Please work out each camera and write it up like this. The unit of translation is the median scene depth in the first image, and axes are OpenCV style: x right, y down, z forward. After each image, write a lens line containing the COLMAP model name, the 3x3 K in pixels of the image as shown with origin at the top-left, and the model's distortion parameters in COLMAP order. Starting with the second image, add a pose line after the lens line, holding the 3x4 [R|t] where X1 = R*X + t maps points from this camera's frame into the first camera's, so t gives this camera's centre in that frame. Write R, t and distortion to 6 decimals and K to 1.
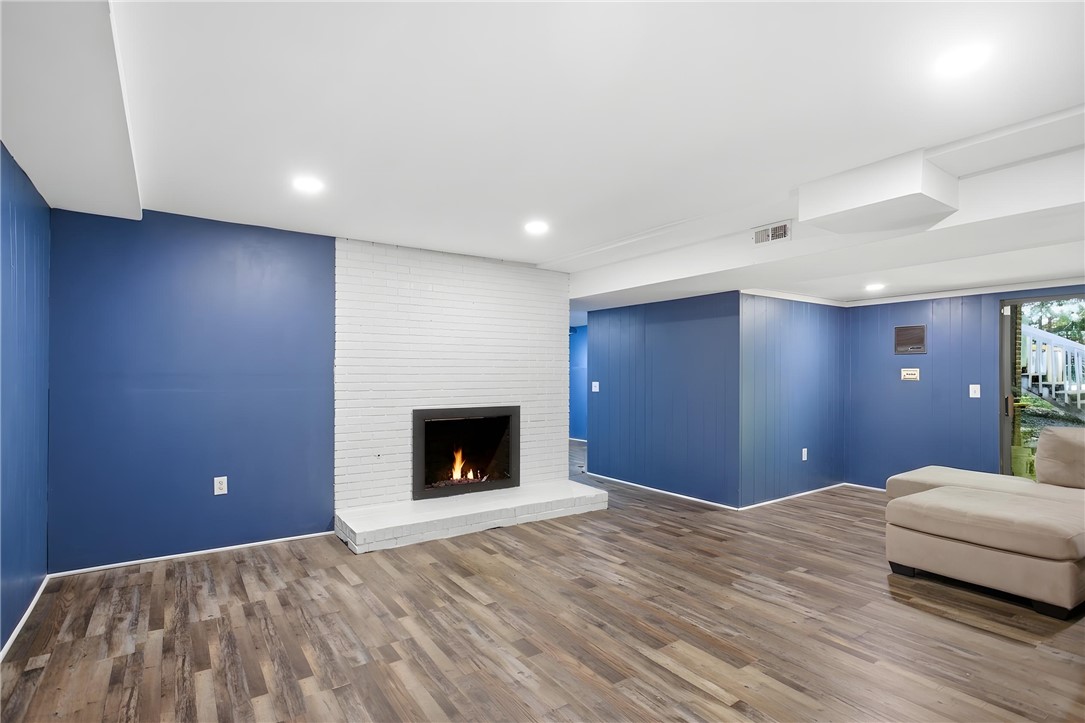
lens RADIAL K [[527.8, 0, 540.7], [0, 527.8, 368.3], [0, 0, 1]] dist [-0.006047, 0.000159]
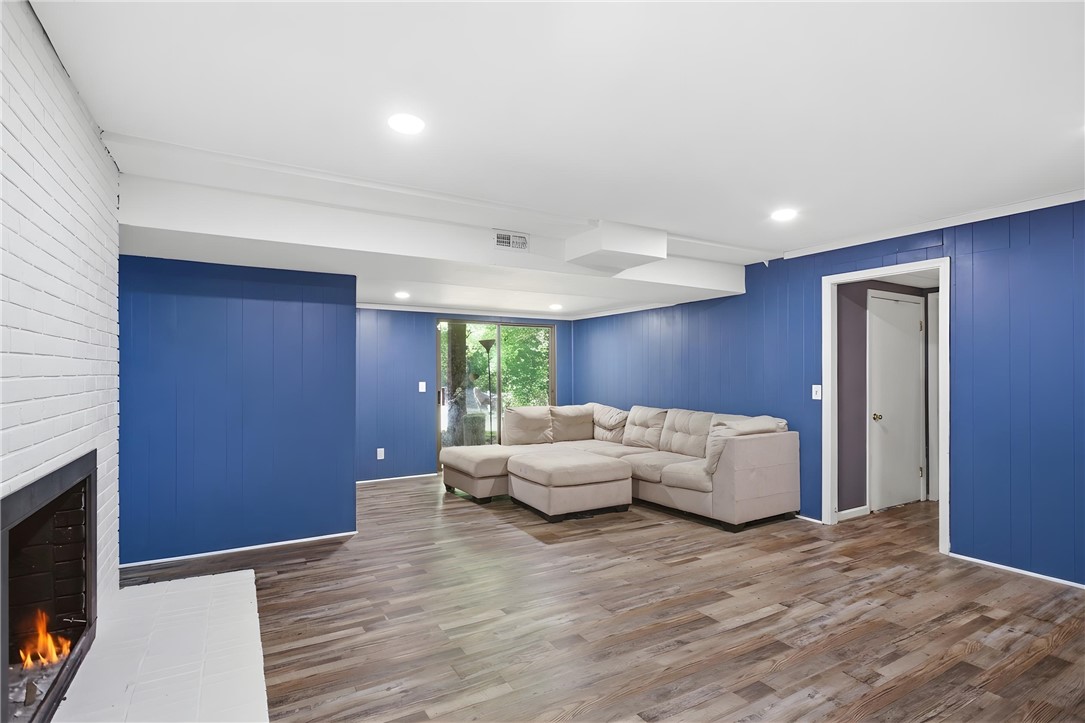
lens RADIAL K [[527.8, 0, 540.7], [0, 527.8, 367.2], [0, 0, 1]] dist [-0.006047, 0.000159]
pose [[0.085490, 0.011637, 0.996271, -0.765156], [-0.009029, 0.999900, -0.010905, 0.012230], [-0.996298, -0.008063, 0.085586, 1.066750]]
